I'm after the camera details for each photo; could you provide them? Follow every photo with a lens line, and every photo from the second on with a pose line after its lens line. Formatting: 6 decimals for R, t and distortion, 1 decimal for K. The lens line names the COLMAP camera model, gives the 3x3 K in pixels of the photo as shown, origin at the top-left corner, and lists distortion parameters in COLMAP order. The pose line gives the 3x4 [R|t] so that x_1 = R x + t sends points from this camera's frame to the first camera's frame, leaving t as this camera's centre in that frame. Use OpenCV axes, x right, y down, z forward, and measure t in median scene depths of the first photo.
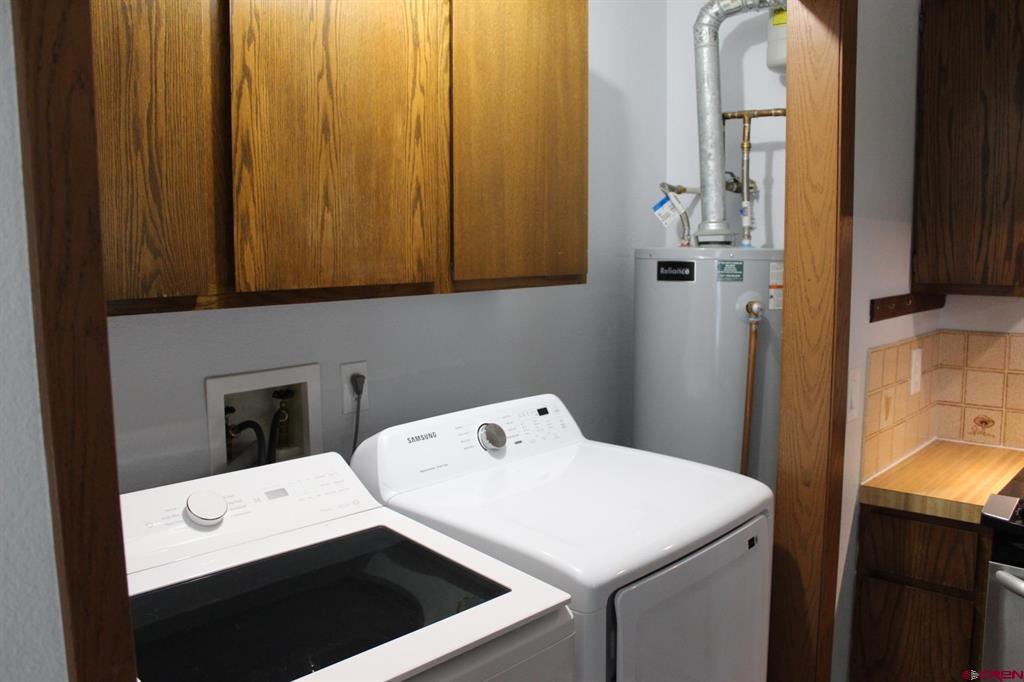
lens RADIAL K [[862.7, 0, 512.0], [0, 862.7, 341.0], [0, 0, 1]] dist [-0.157598, 0.160346]
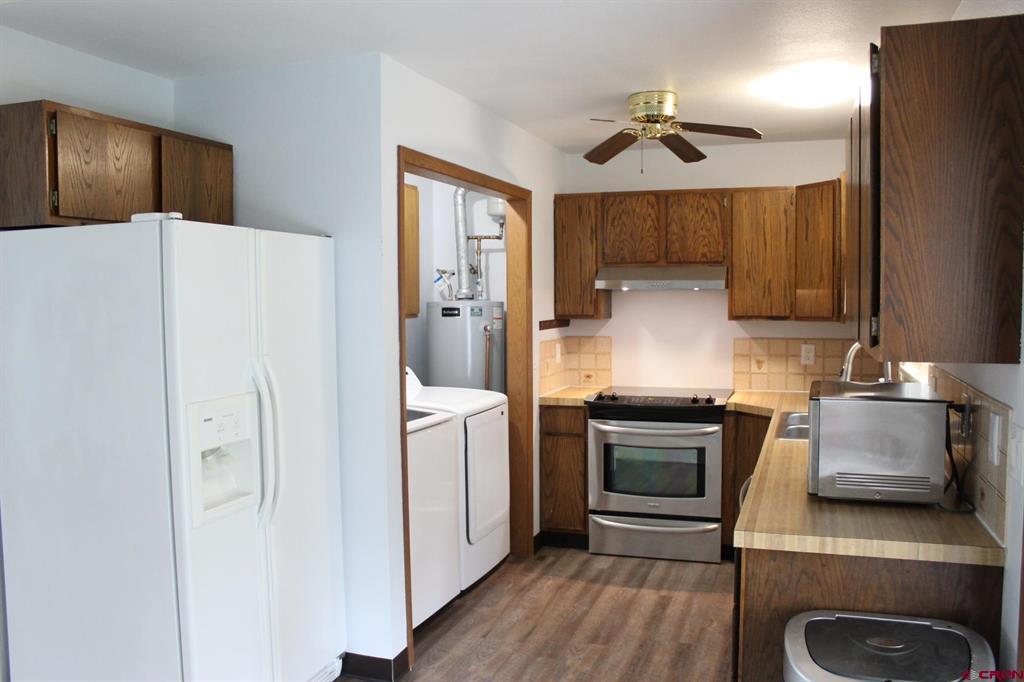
lens RADIAL K [[862.7, 0, 512.0], [0, 862.7, 341.0], [0, 0, 1]] dist [-0.157598, 0.160346]
pose [[0.924605, -0.022308, 0.380272, -0.496361], [0.045635, 0.997581, -0.052438, 0.111912], [-0.378183, 0.065839, 0.923387, -1.055203]]
